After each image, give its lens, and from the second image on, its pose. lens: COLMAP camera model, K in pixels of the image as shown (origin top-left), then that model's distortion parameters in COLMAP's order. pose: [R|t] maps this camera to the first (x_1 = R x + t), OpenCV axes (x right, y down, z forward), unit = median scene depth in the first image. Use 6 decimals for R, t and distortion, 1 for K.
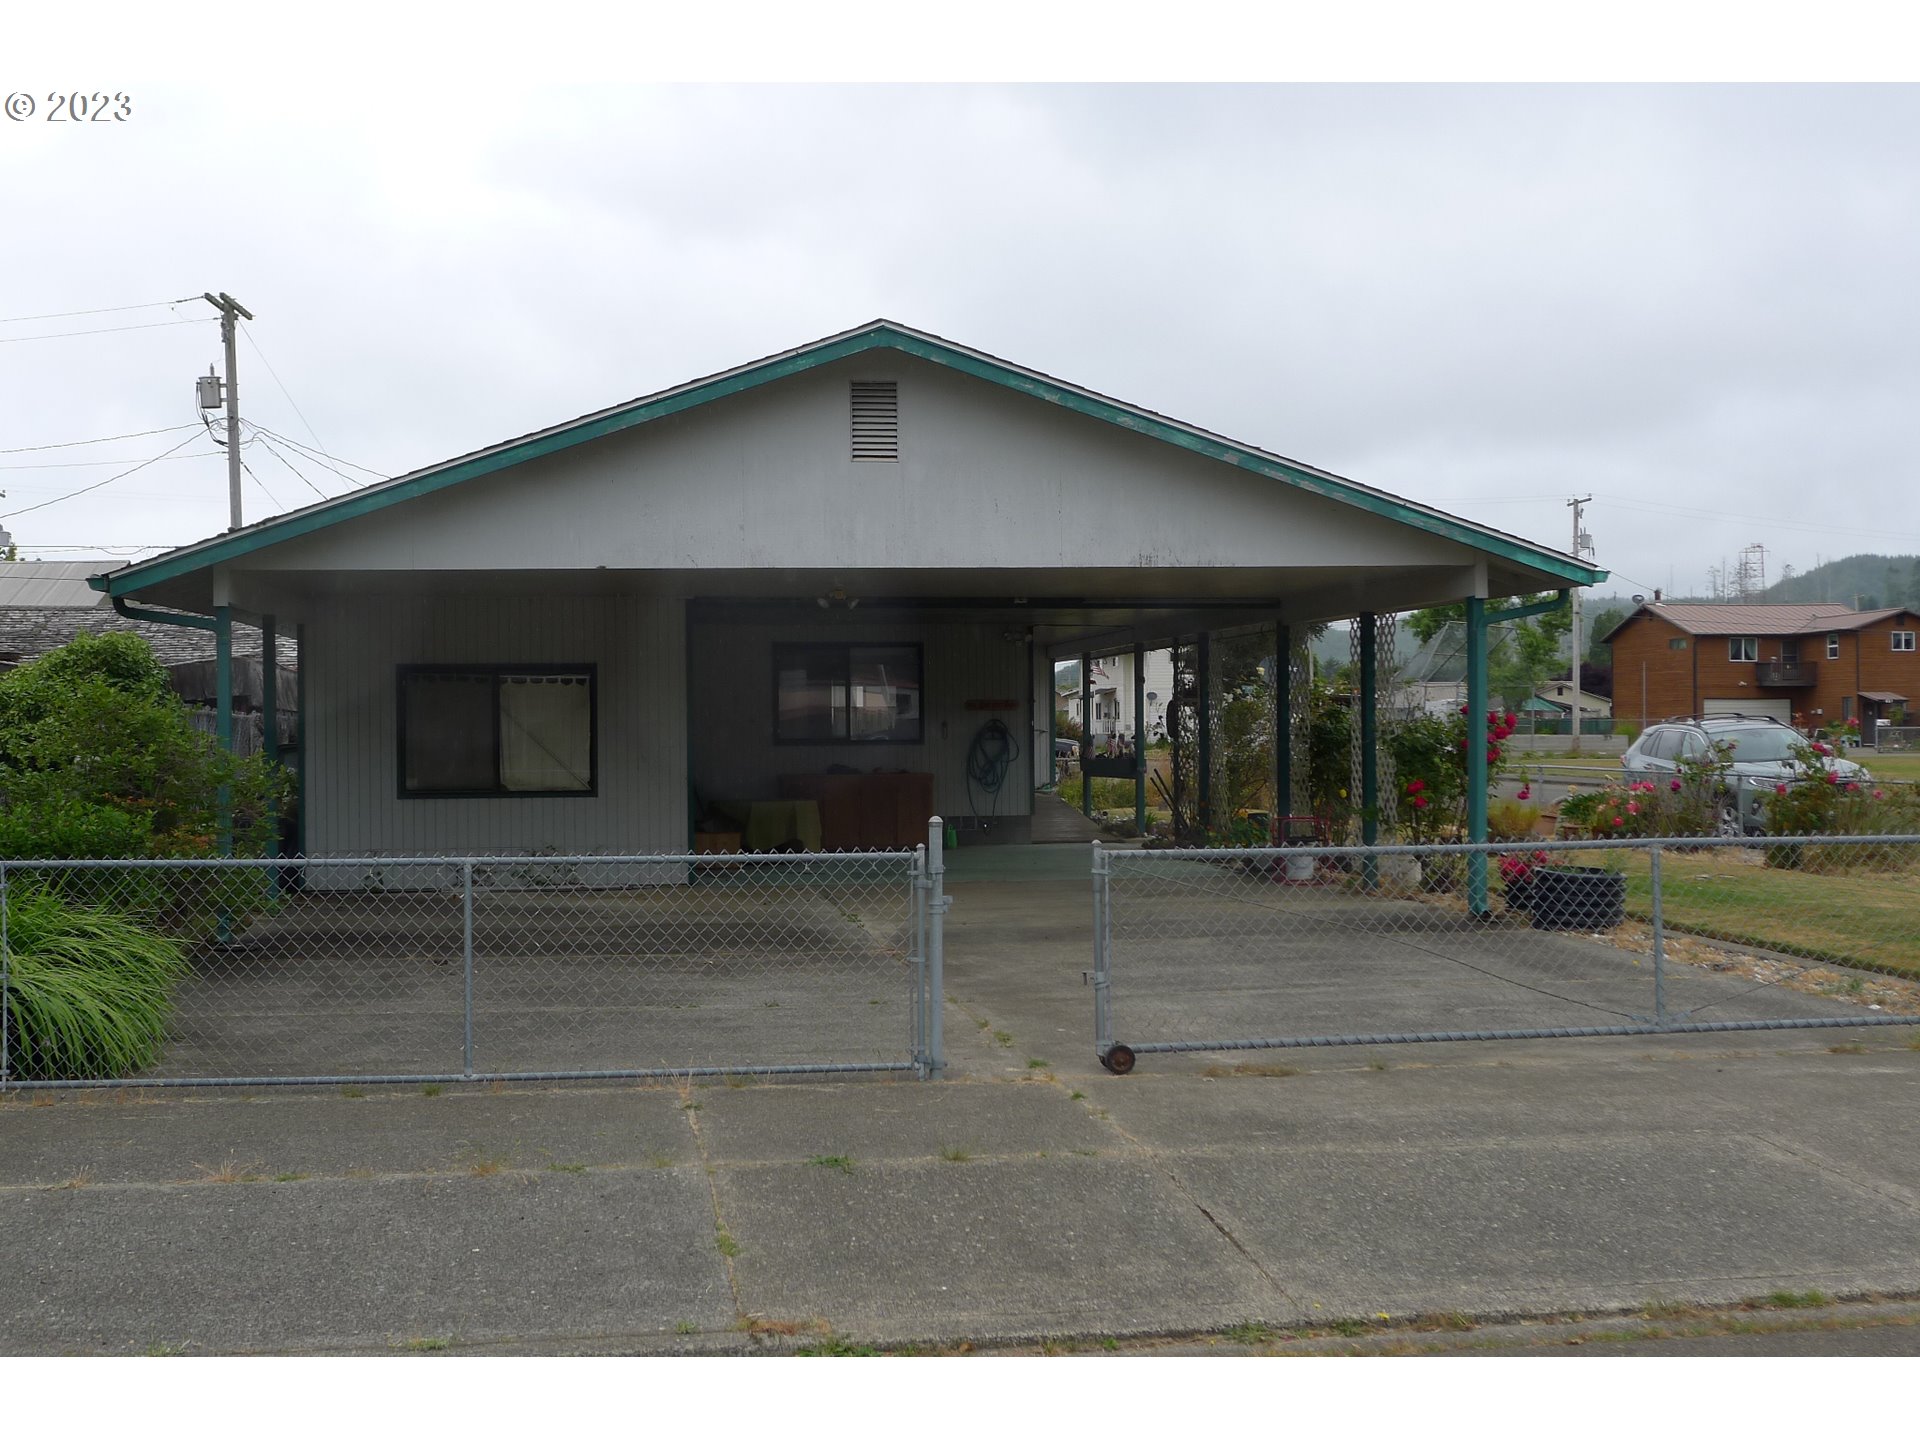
lens RADIAL K [[2151.2, 0, 872.6], [0, 2151.2, 753.0], [0, 0, 1]] dist [-0.003011, -0.034558]
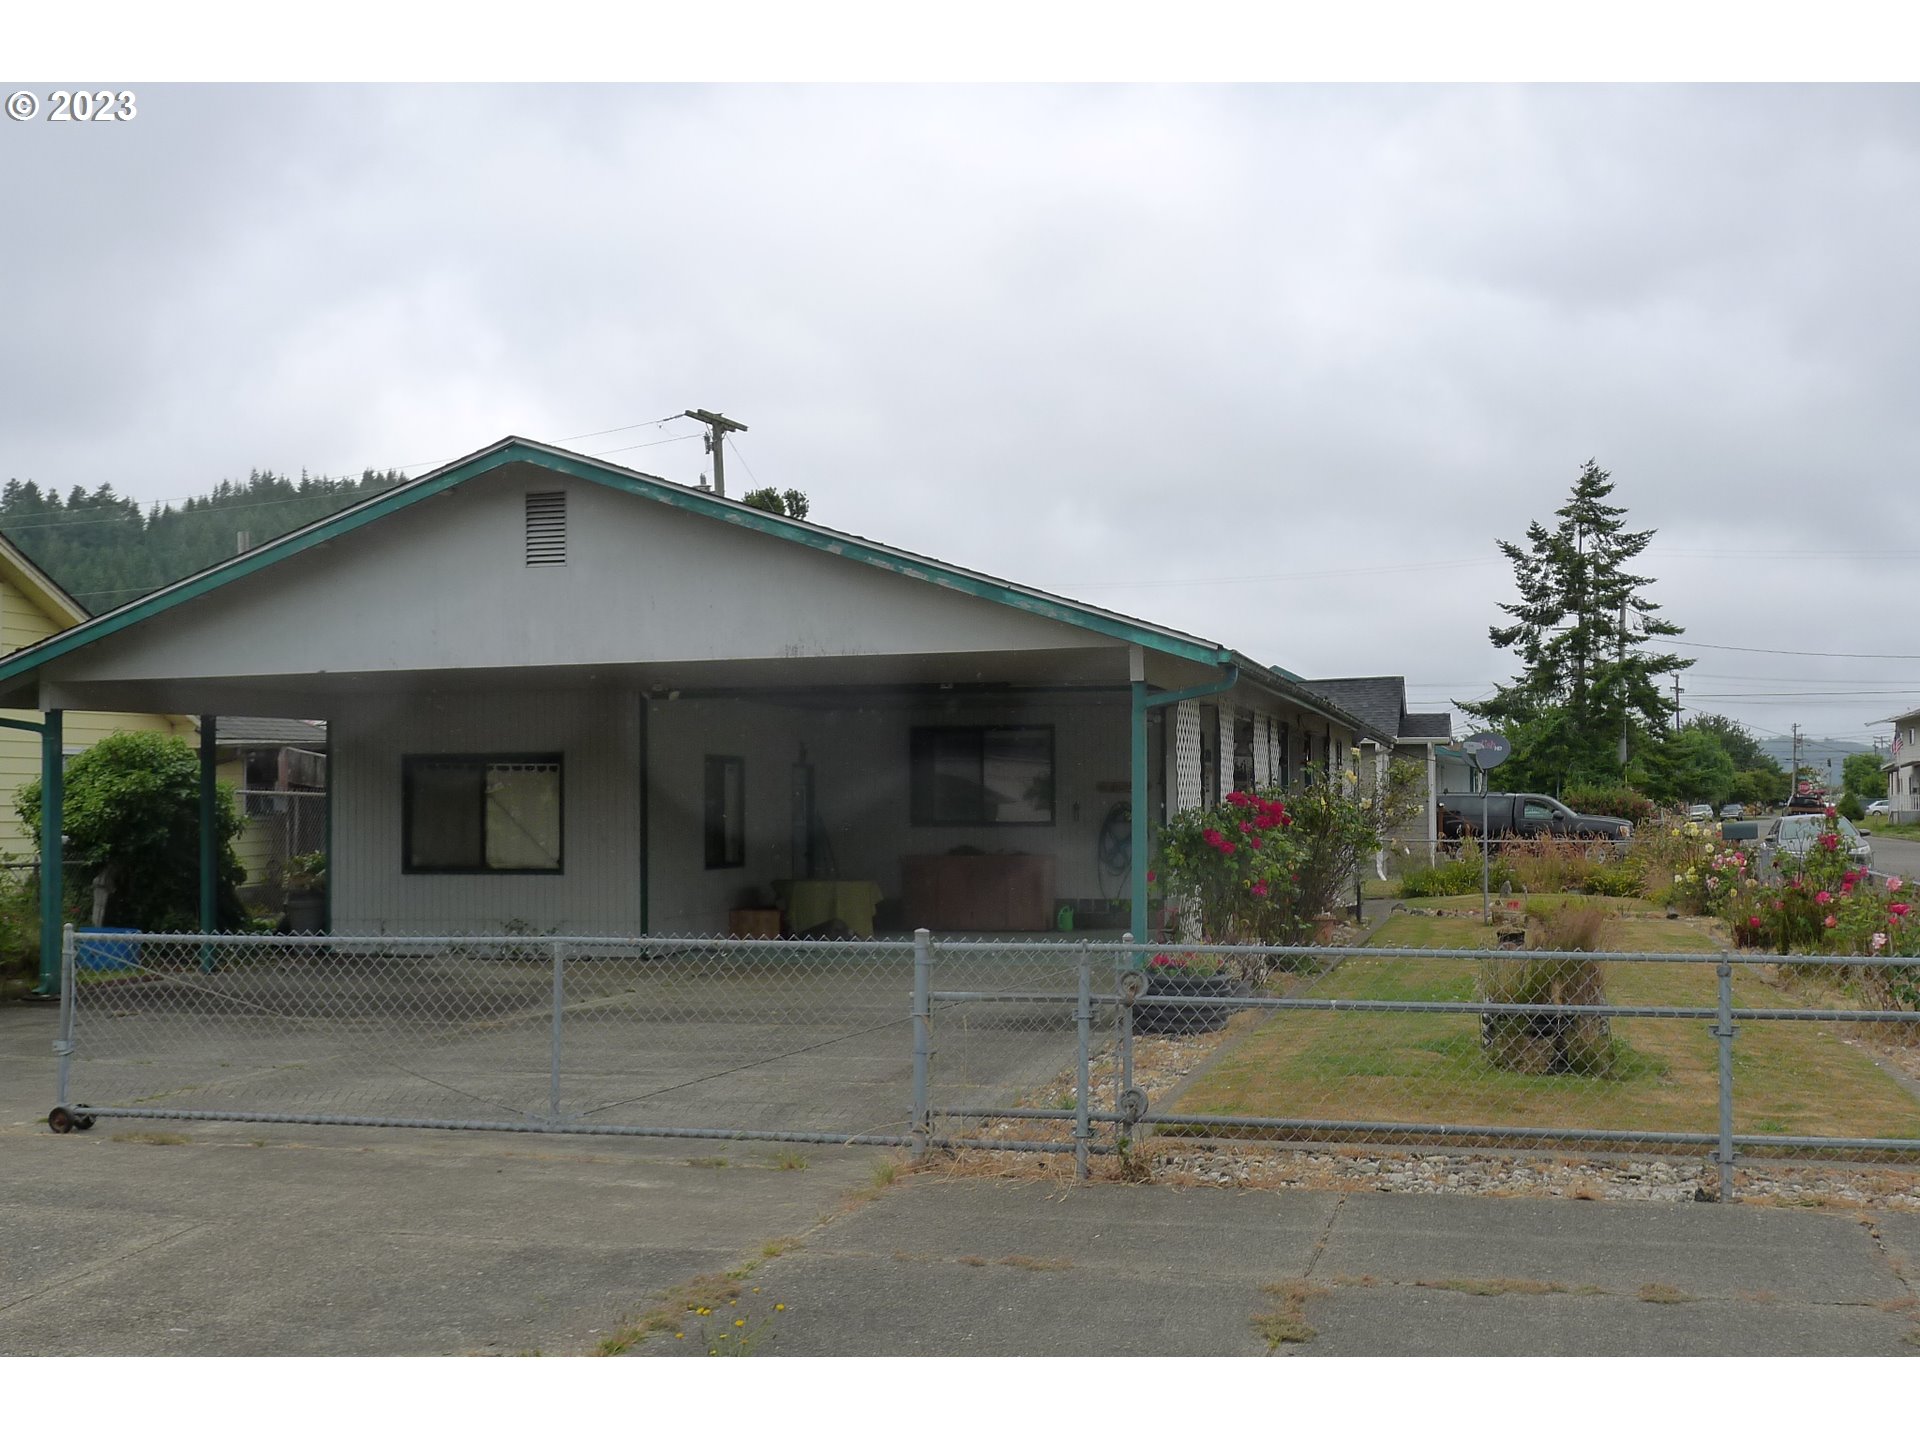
lens RADIAL K [[2151.2, 0, 872.6], [0, 2151.2, 753.0], [0, 0, 1]] dist [-0.003011, -0.034558]
pose [[0.910659, -0.006417, -0.413109, 0.468170], [-0.007414, 0.999465, -0.031869, -0.007724], [0.413092, 0.032084, 0.910124, 0.075057]]
